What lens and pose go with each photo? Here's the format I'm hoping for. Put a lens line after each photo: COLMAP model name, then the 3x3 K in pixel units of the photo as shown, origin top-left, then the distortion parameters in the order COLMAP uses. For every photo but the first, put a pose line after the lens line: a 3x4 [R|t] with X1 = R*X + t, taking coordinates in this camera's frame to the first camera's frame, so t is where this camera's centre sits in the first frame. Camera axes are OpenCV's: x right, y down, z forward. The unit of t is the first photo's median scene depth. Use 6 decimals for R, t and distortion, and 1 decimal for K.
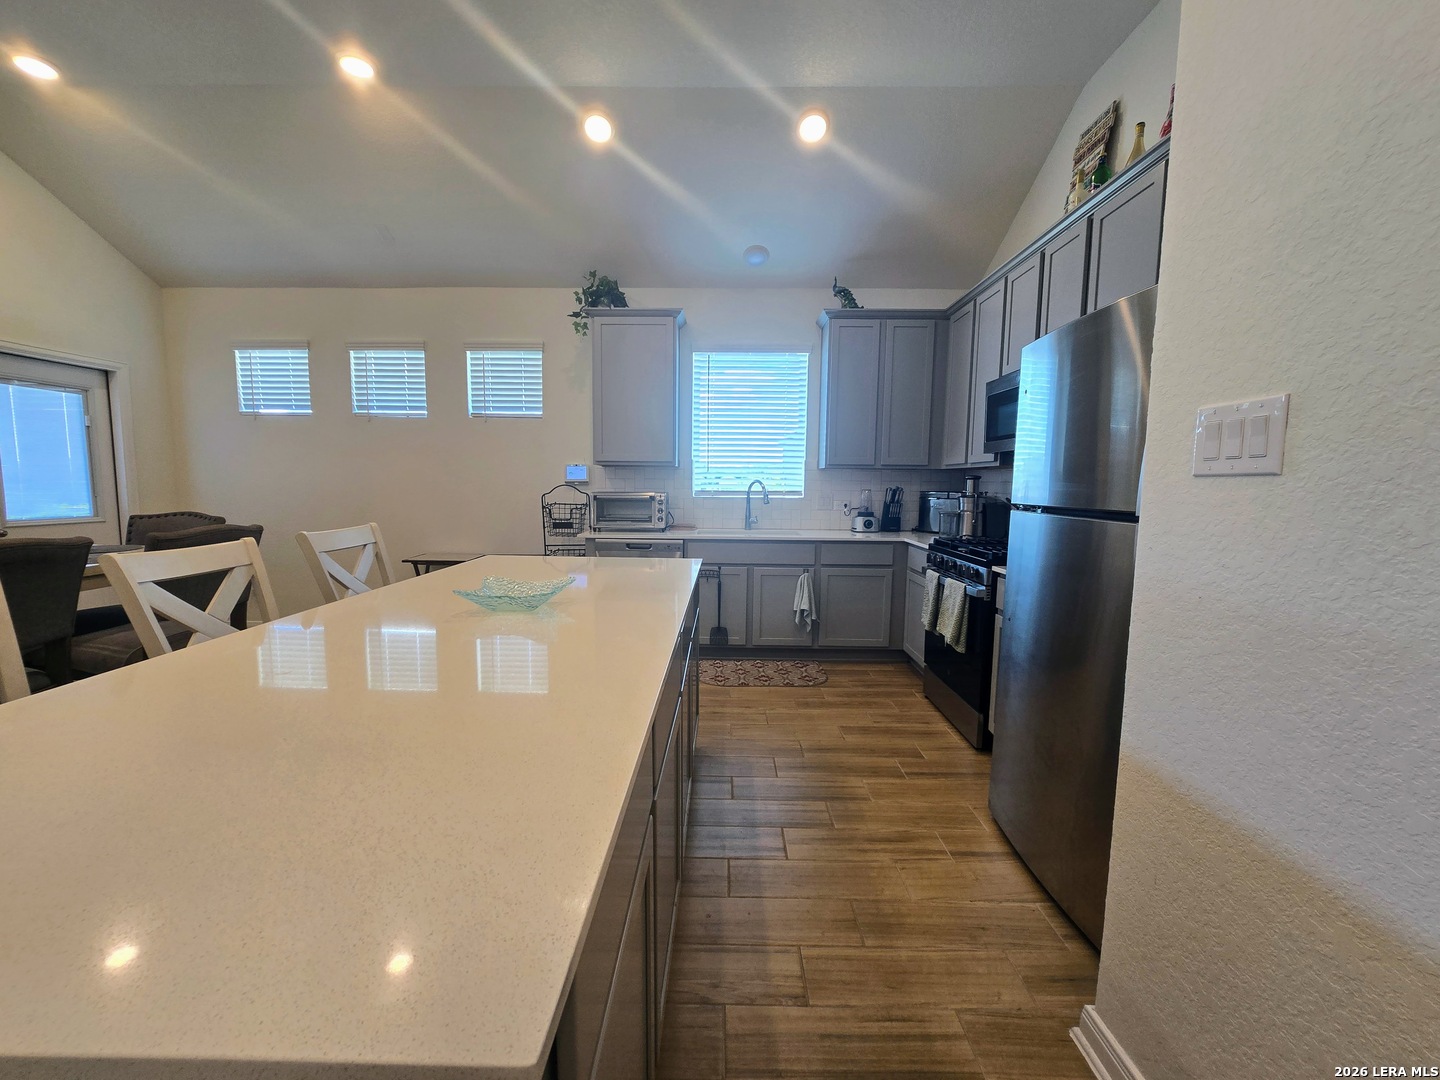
lens RADIAL K [[597.3, 0, 713.5], [0, 597.3, 541.5], [0, 0, 1]] dist [-0.006726, -0.000769]
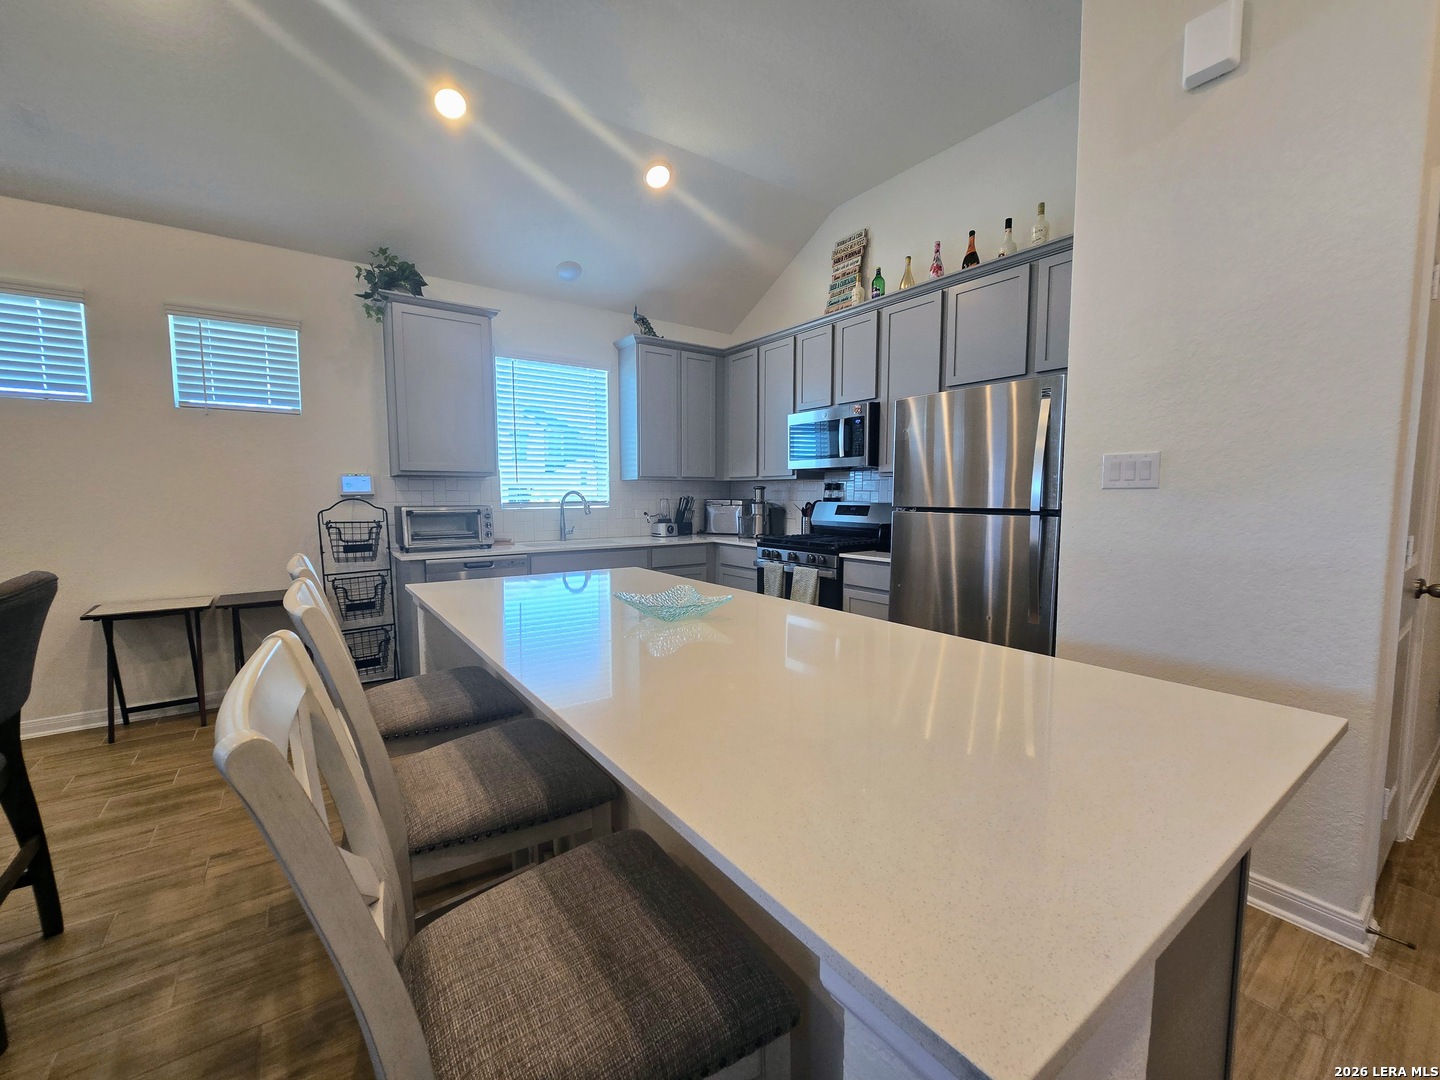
lens RADIAL K [[597.3, 0, 719.4], [0, 597.3, 542.0], [0, 0, 1]] dist [-0.006726, -0.000769]
pose [[0.799118, -0.059036, 0.598269, -0.352249], [0.067411, 0.997690, 0.008407, -0.009128], [-0.597383, 0.033612, 0.801251, 0.046641]]
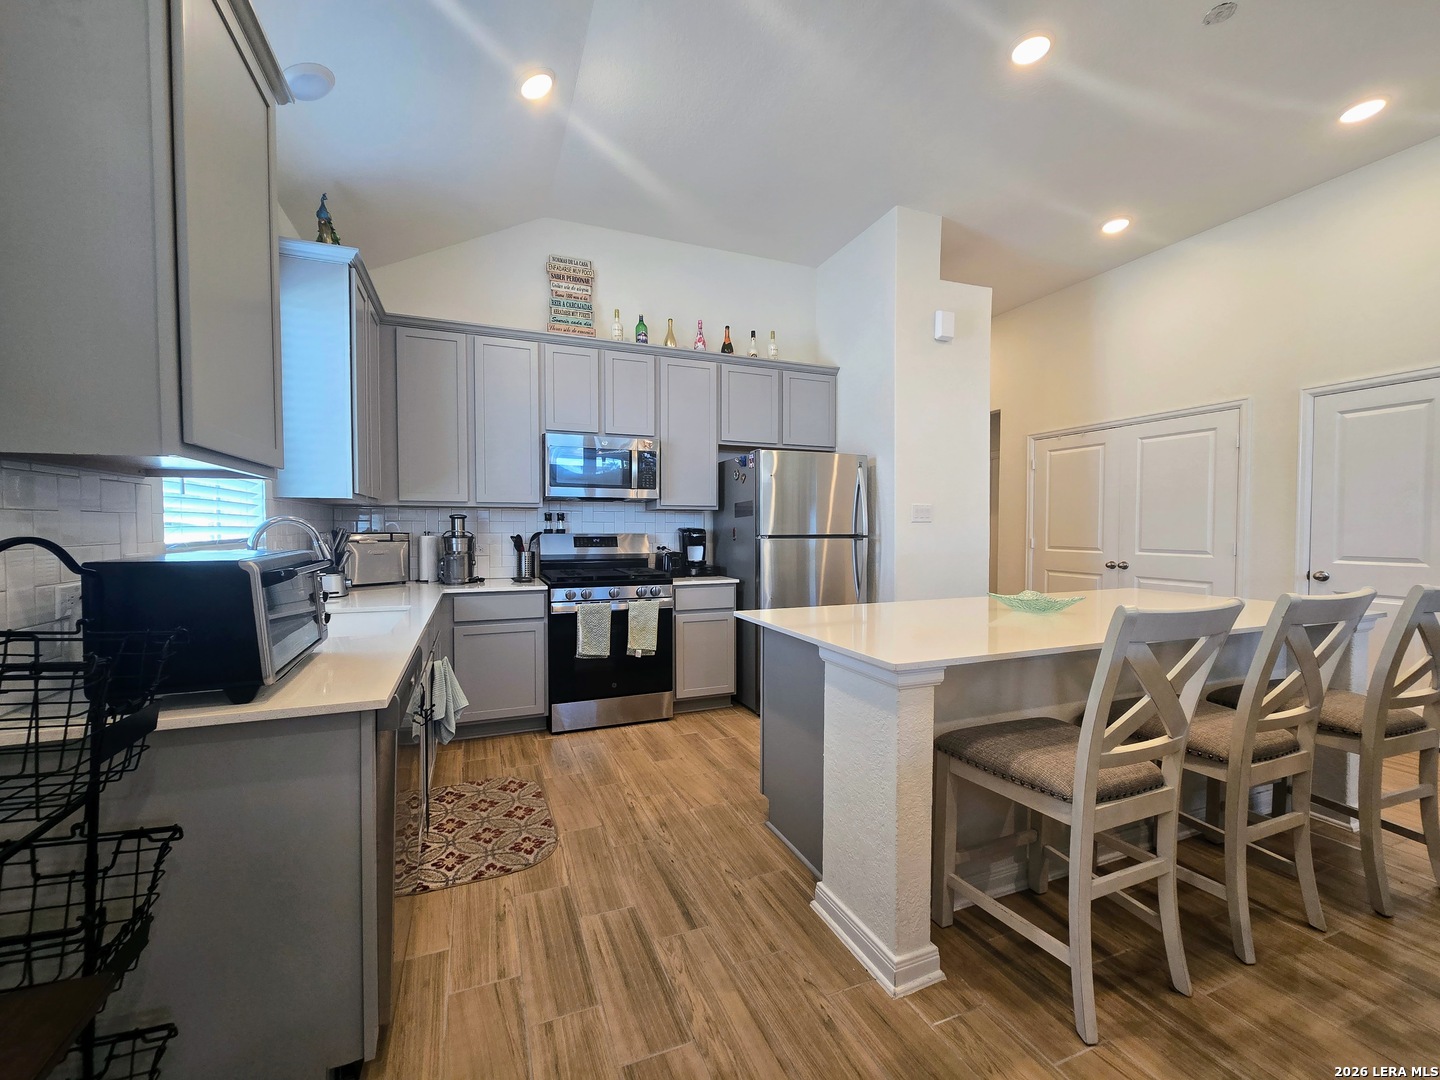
lens RADIAL K [[597.3, 0, 726.6], [0, 597.3, 537.3], [0, 0, 1]] dist [-0.006726, -0.000769]
pose [[-0.414610, -0.027907, 0.909571, -0.545000], [0.083094, 0.994193, 0.068380, -0.094292], [-0.906198, 0.103931, -0.409883, 0.912986]]
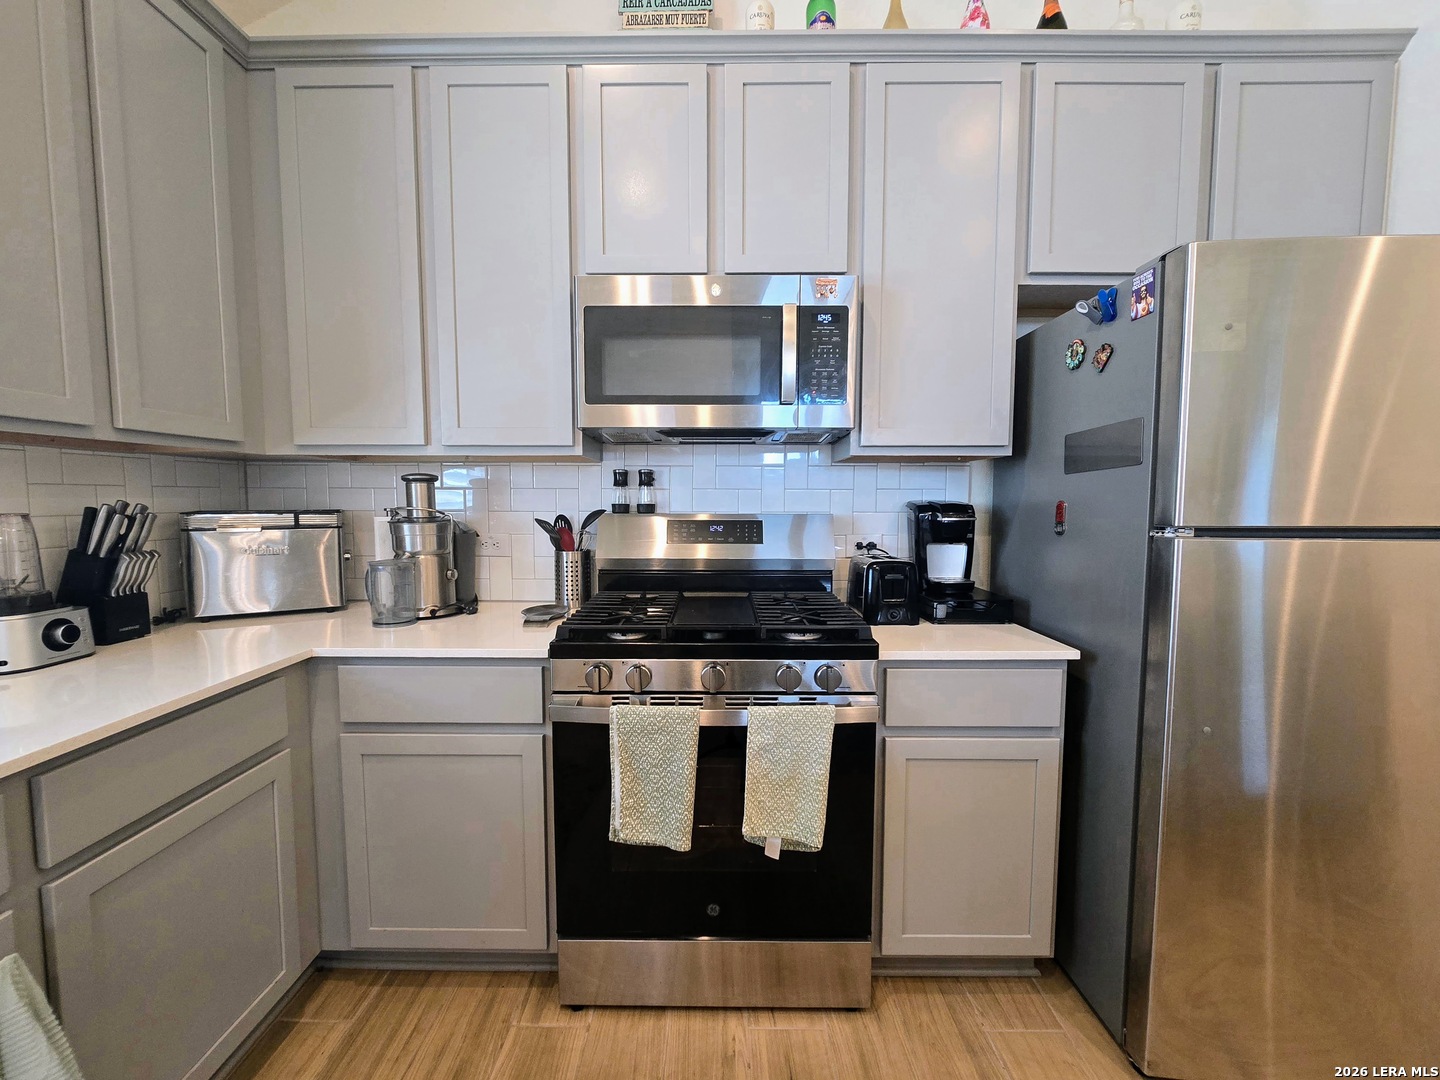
lens RADIAL K [[597.3, 0, 713.5], [0, 597.3, 544.9], [0, 0, 1]] dist [-0.006726, -0.000769]
pose [[-0.009021, -0.089978, 0.995903, -0.020113], [0.097445, 0.991124, 0.090429, -0.069089], [-0.995200, 0.097861, -0.000173, 0.711590]]
